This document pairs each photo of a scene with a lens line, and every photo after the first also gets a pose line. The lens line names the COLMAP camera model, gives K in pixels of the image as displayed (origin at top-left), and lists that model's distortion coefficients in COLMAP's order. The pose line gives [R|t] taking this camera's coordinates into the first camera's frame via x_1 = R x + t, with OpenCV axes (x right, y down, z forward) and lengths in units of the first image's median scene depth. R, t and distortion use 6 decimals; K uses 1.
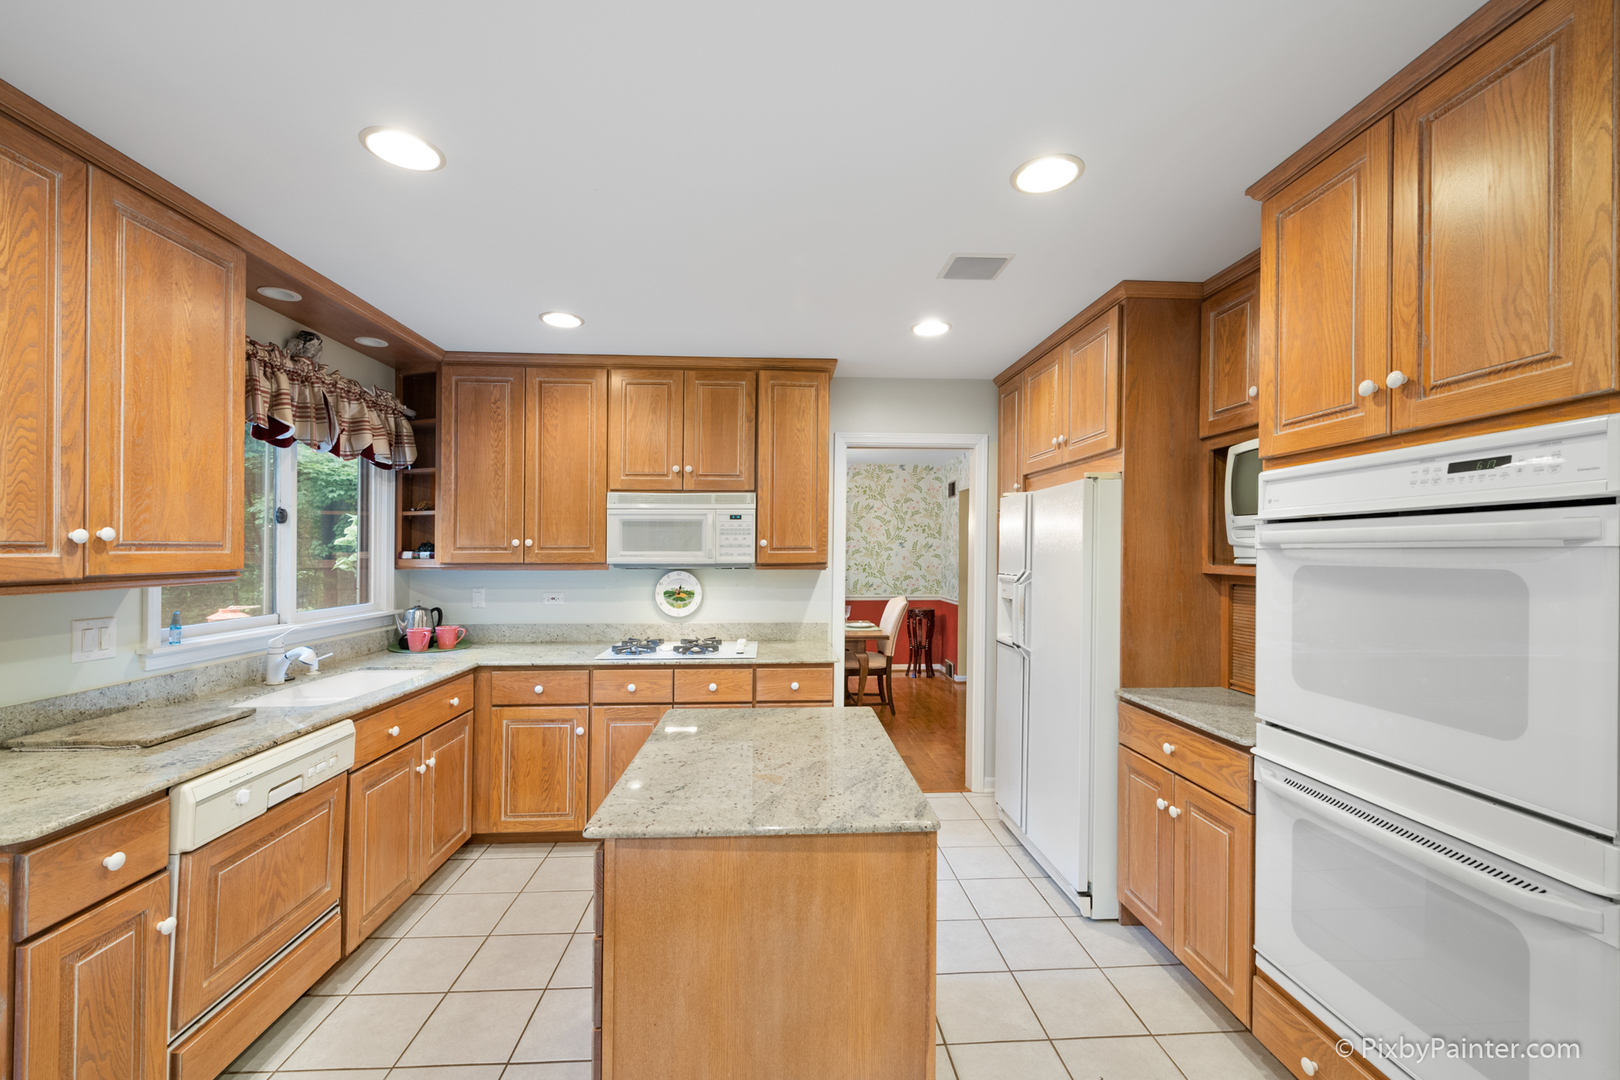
lens RADIAL K [[640.2, 0, 820.7], [0, 640.2, 550.0], [0, 0, 1]] dist [0.004360, -0.003100]
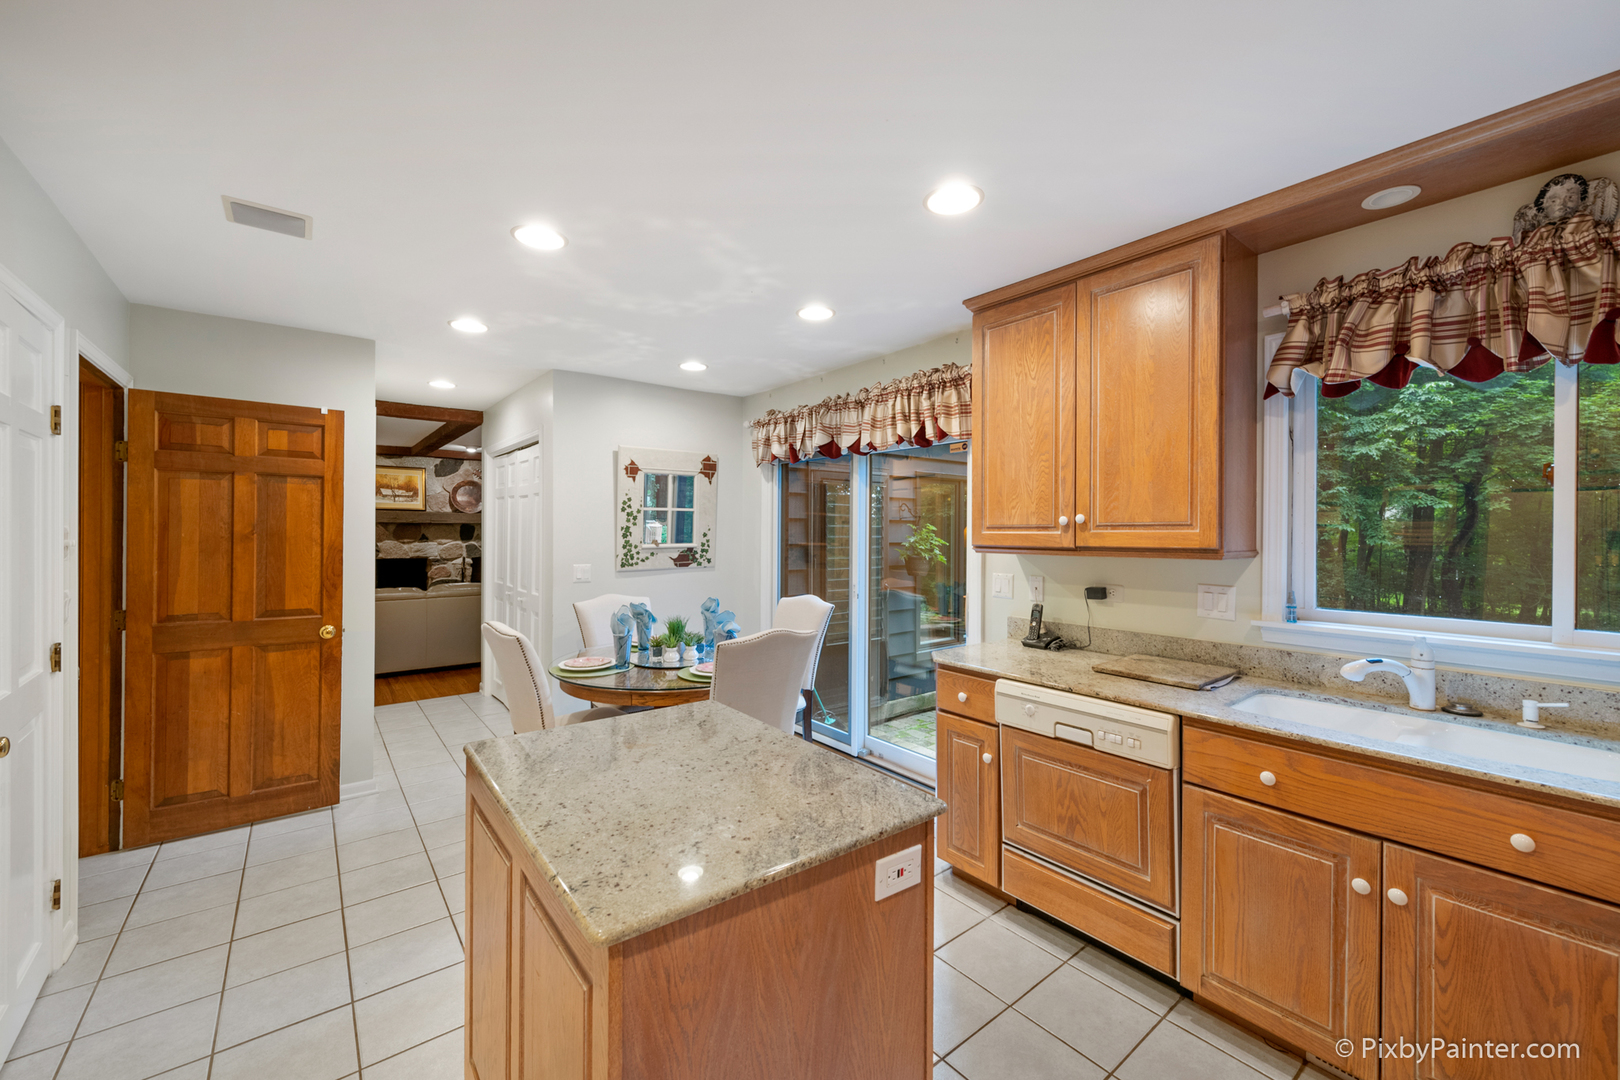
lens RADIAL K [[640.2, 0, 801.6], [0, 640.2, 524.1], [0, 0, 1]] dist [0.004360, -0.003100]
pose [[-0.836181, -0.008838, -0.548383, 0.156704], [-0.002253, 0.999917, -0.012679, 0.004977], [0.548449, -0.009366, -0.836131, 1.161235]]
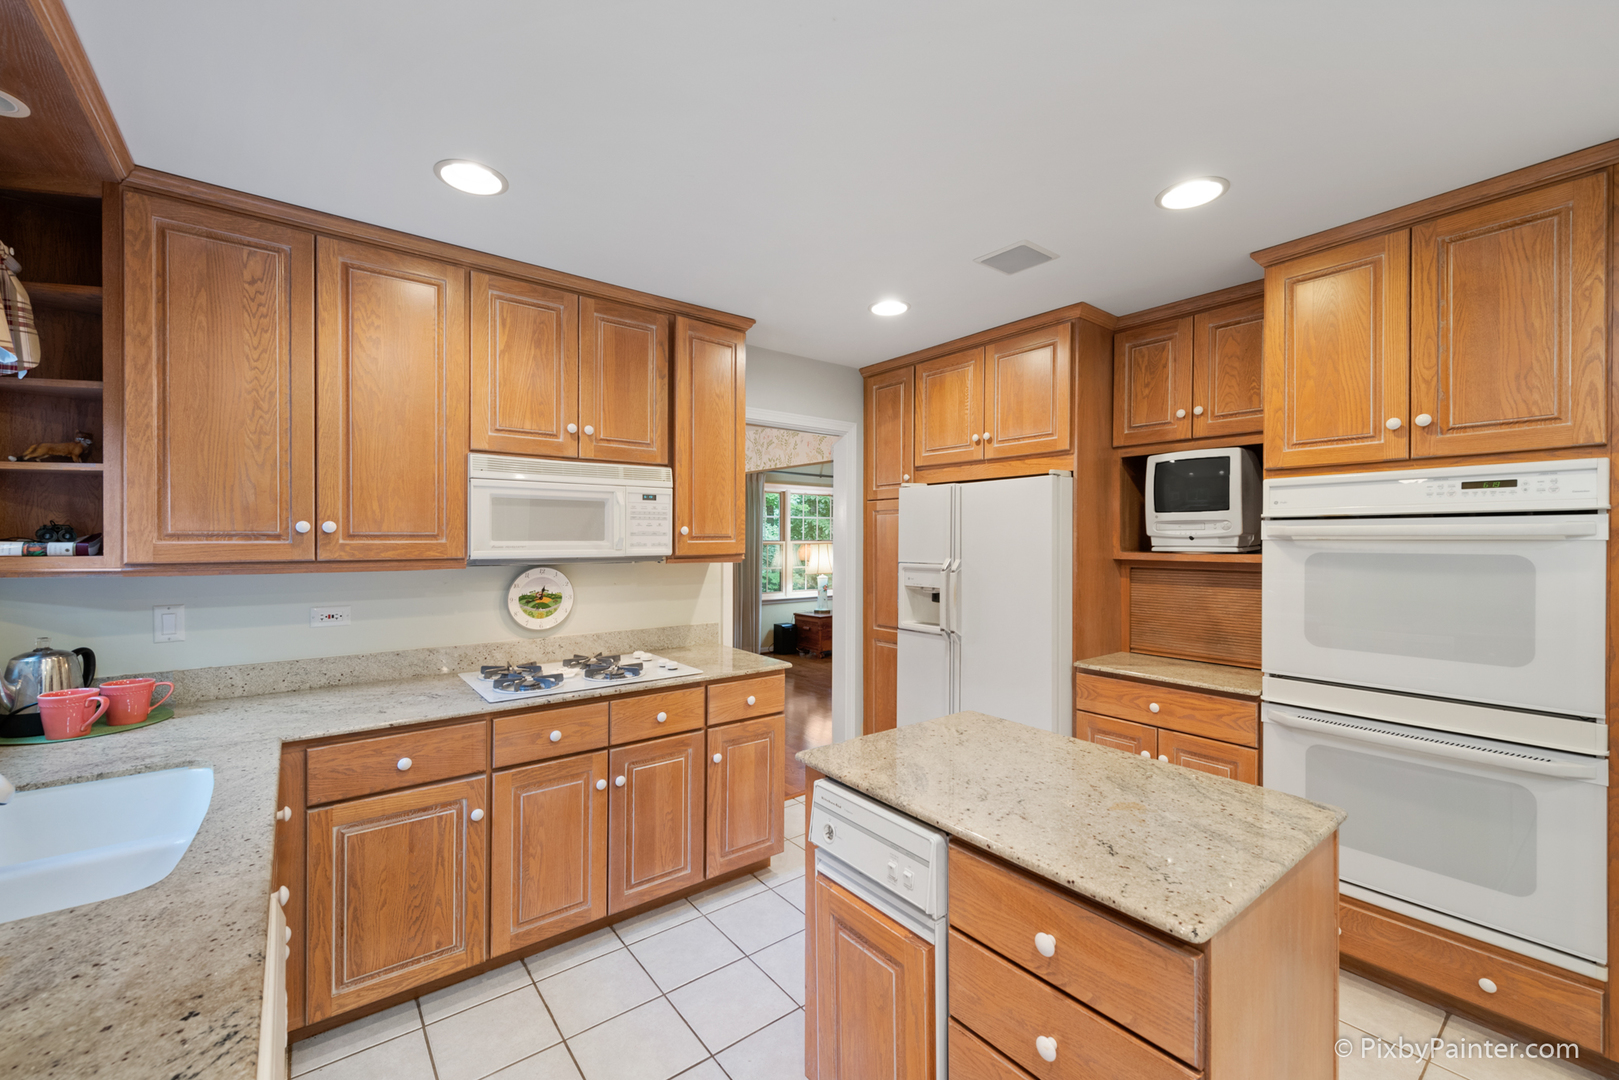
lens RADIAL K [[639.8, 0, 812.5], [0, 639.8, 545.9], [0, 0, 1]] dist [0.004360, -0.003100]
pose [[0.829009, -0.005569, 0.559207, -0.524488], [-0.001977, 0.999915, 0.012889, -0.002855], [-0.559231, -0.011791, 0.828928, 0.304957]]
